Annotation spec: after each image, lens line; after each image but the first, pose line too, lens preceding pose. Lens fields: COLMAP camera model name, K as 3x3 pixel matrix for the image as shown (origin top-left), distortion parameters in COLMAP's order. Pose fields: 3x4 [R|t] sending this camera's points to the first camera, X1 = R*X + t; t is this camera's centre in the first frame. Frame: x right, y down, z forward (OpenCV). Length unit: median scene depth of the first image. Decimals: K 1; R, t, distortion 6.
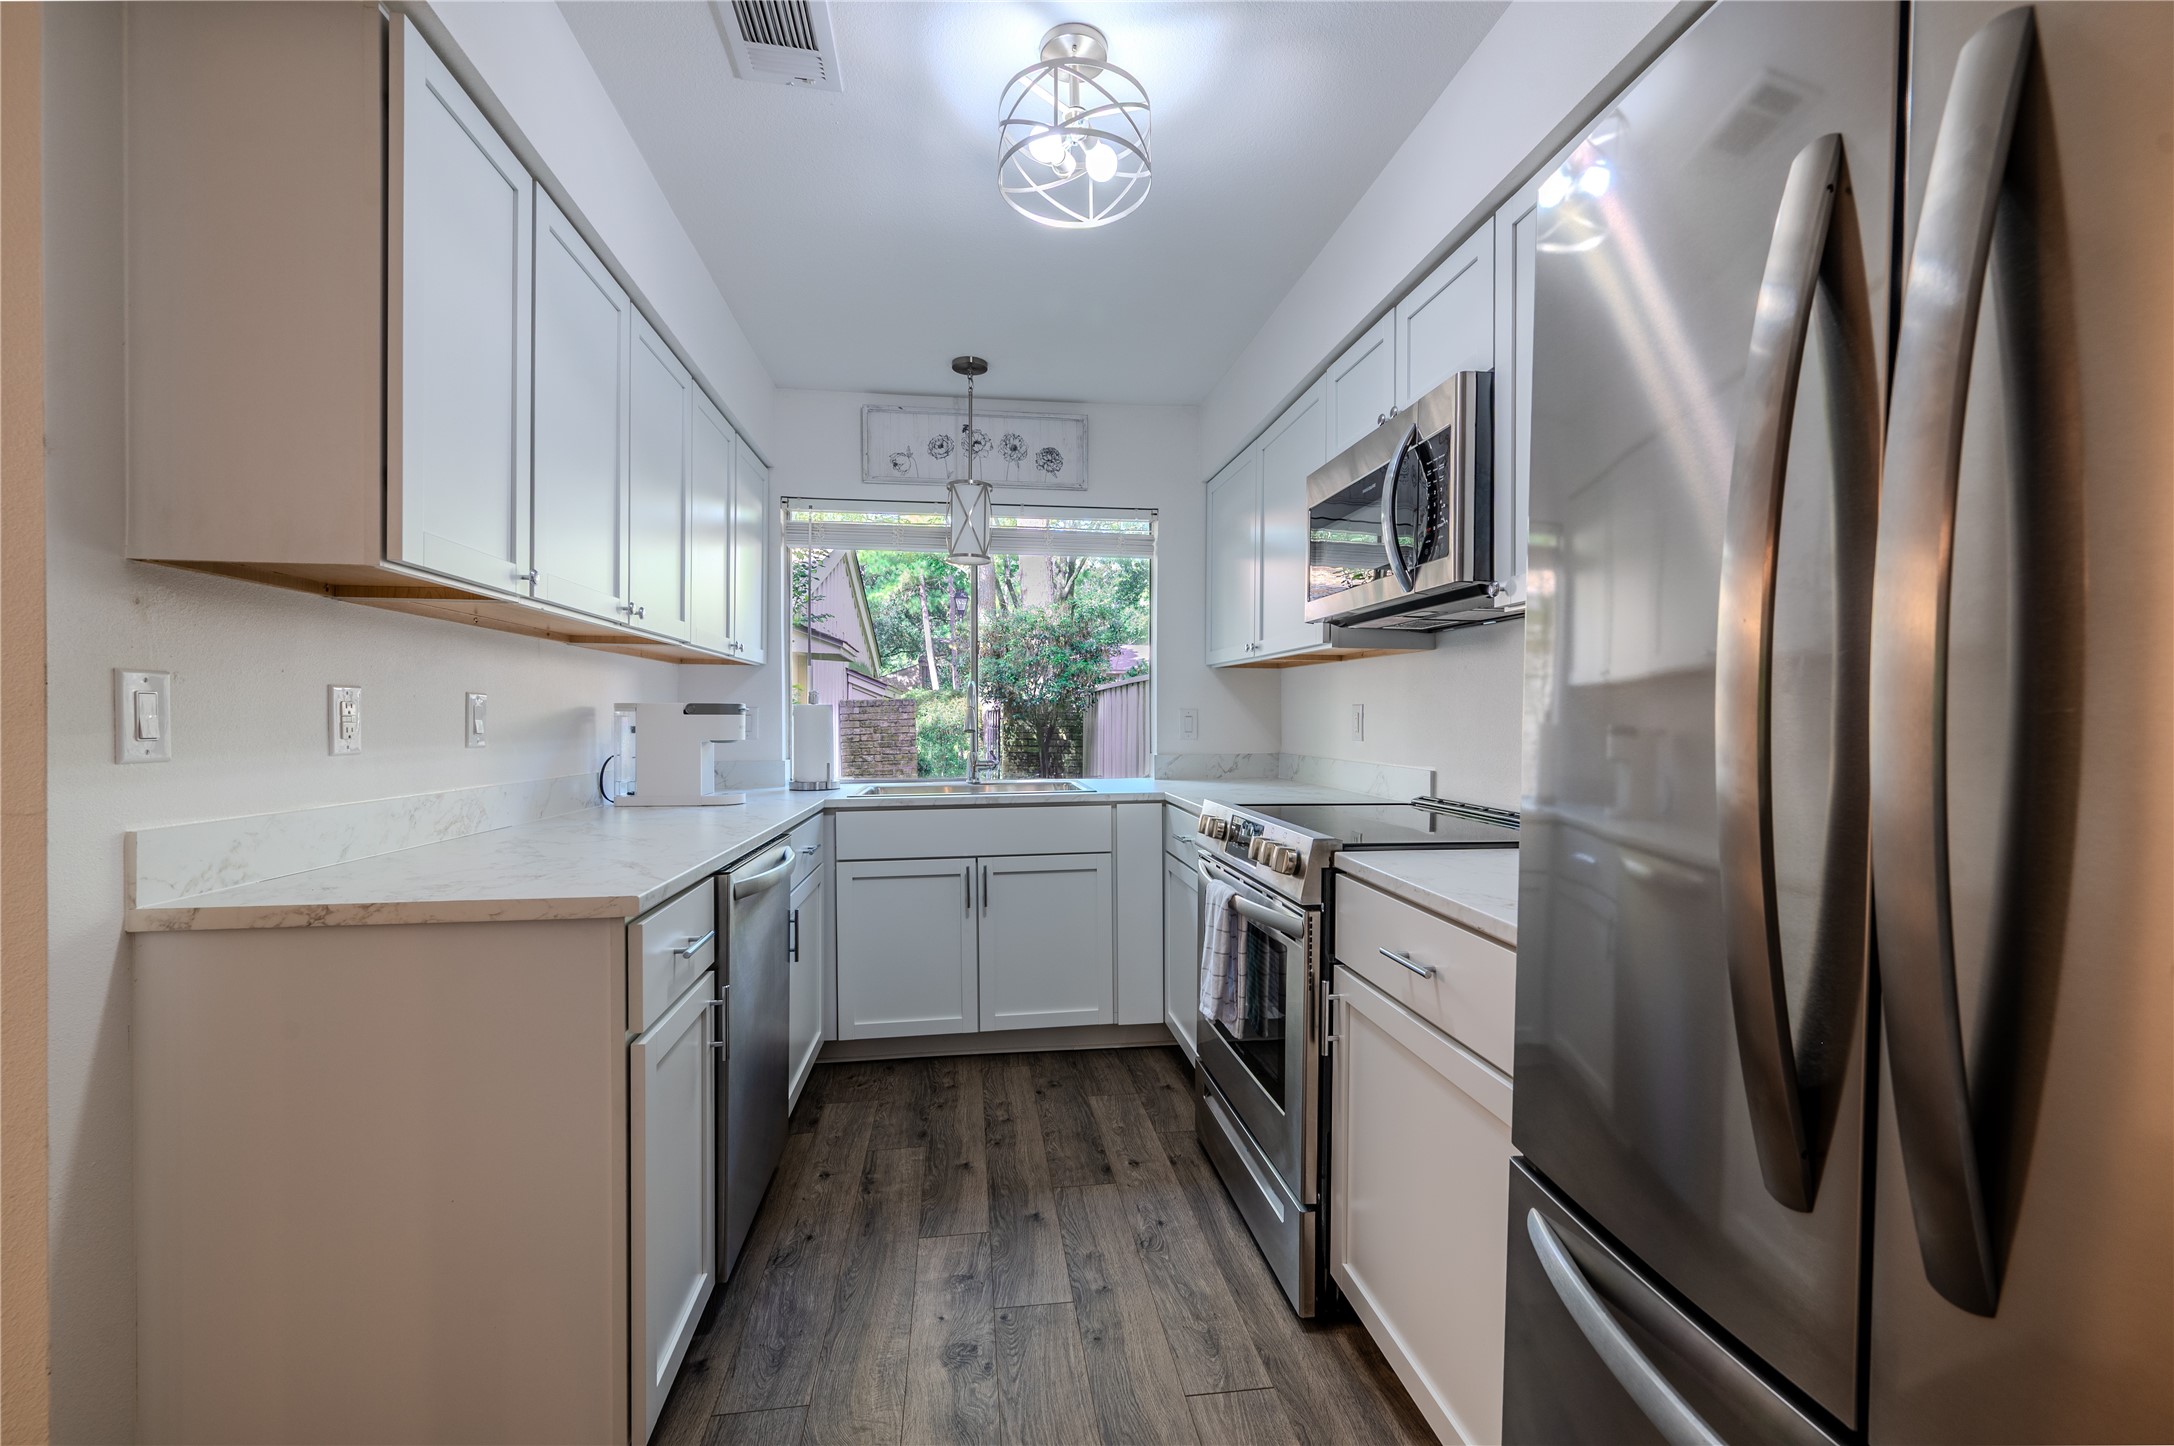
lens RADIAL K [[879.4, 0, 1087.0], [0, 879.4, 723.0], [0, 0, 1]] dist [-0.001401, -0.000084]
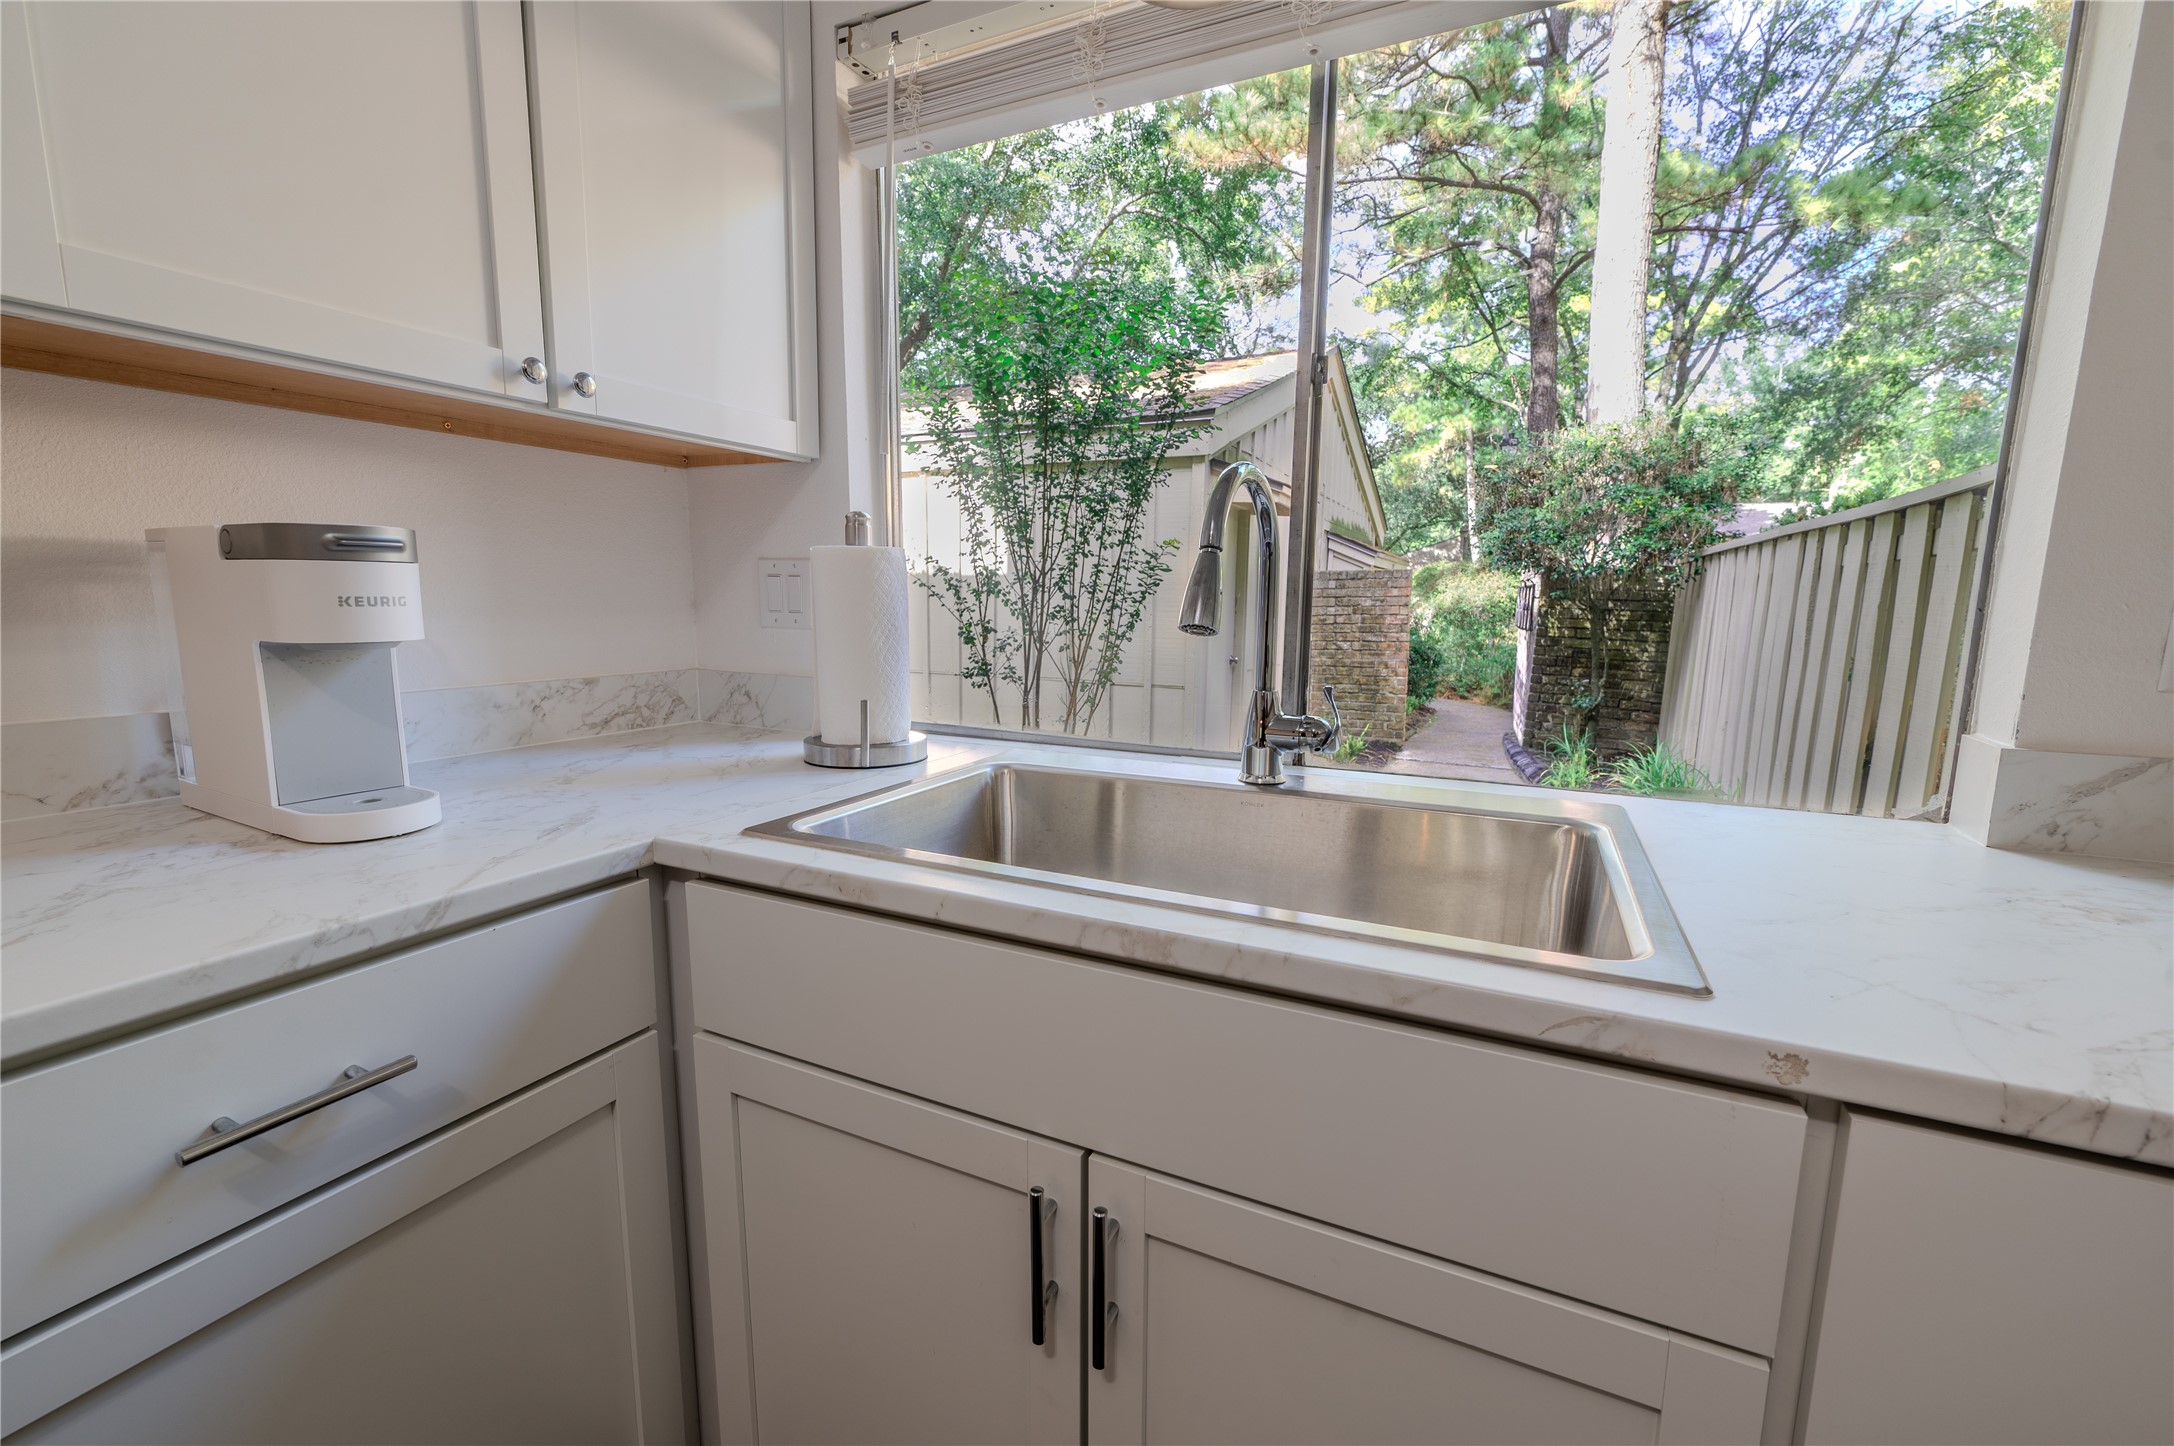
lens RADIAL K [[879.4, 0, 1087.0], [0, 879.4, 723.0], [0, 0, 1]] dist [-0.001401, -0.000084]
pose [[0.830875, 0.094059, -0.548453, -0.000510], [-0.017383, 0.989517, 0.143367, -0.000371], [0.556188, -0.109586, 0.823799, 0.212643]]
